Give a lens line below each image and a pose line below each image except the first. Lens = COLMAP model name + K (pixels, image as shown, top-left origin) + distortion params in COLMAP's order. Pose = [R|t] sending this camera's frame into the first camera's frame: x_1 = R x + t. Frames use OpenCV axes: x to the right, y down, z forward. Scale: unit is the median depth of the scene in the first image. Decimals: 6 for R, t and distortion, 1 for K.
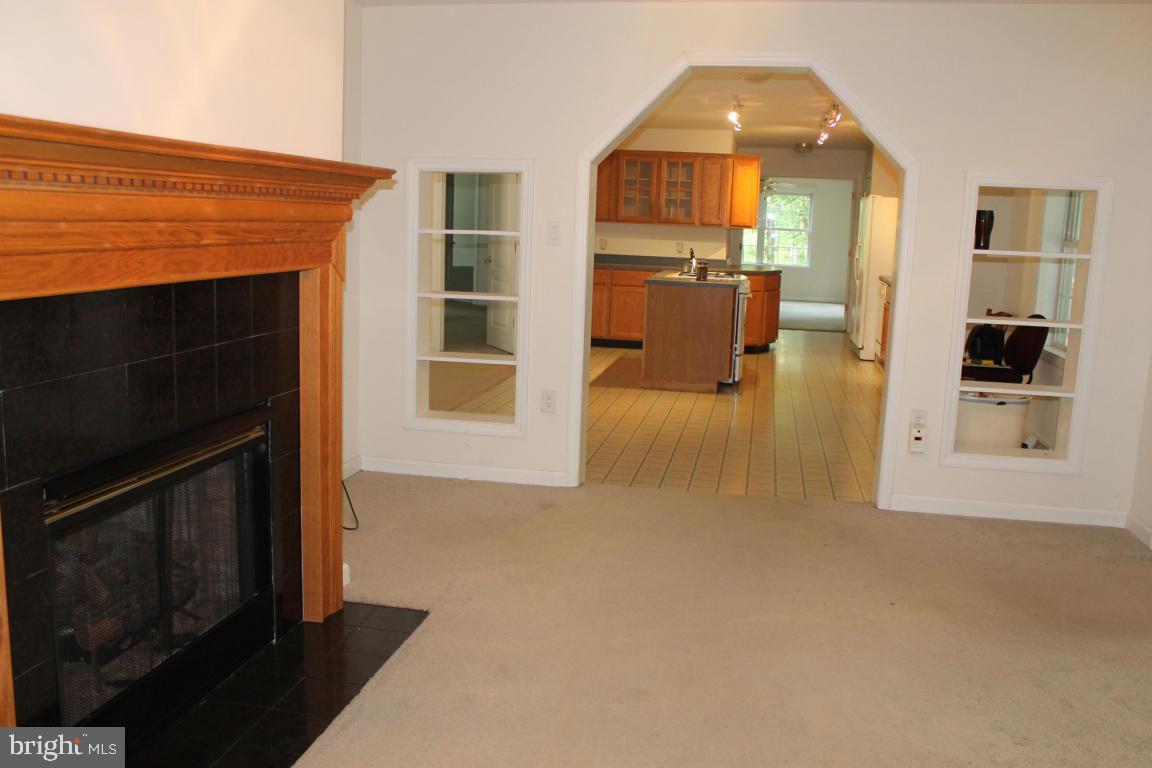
lens RADIAL K [[994.8, 0, 576.0], [0, 994.8, 384.0], [0, 0, 1]] dist [-0.142720, 0.126793]
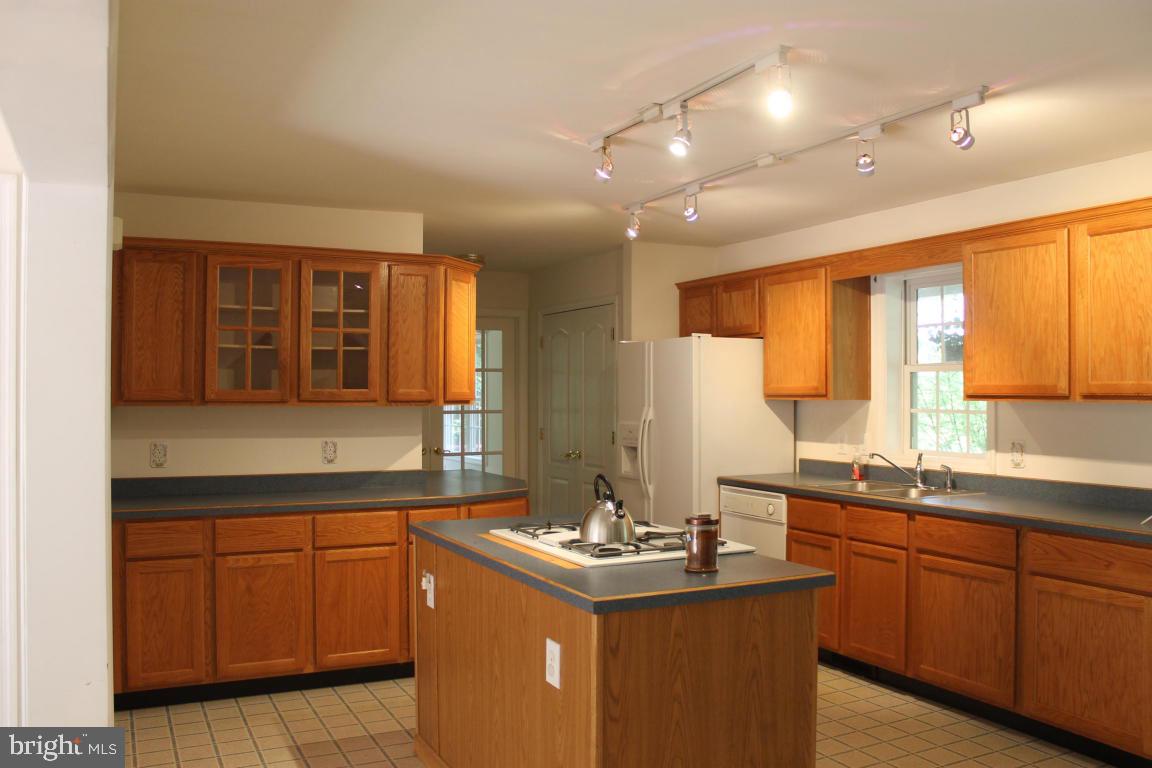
lens RADIAL K [[984.7, 0, 604.0], [0, 984.7, 384.5], [0, 0, 1]] dist [-0.104909, 0.005606]
pose [[0.786143, -0.032342, 0.617198, -0.086027], [0.128663, 0.985315, -0.112250, -0.106395], [-0.604504, 0.167655, 0.778760, 0.586106]]
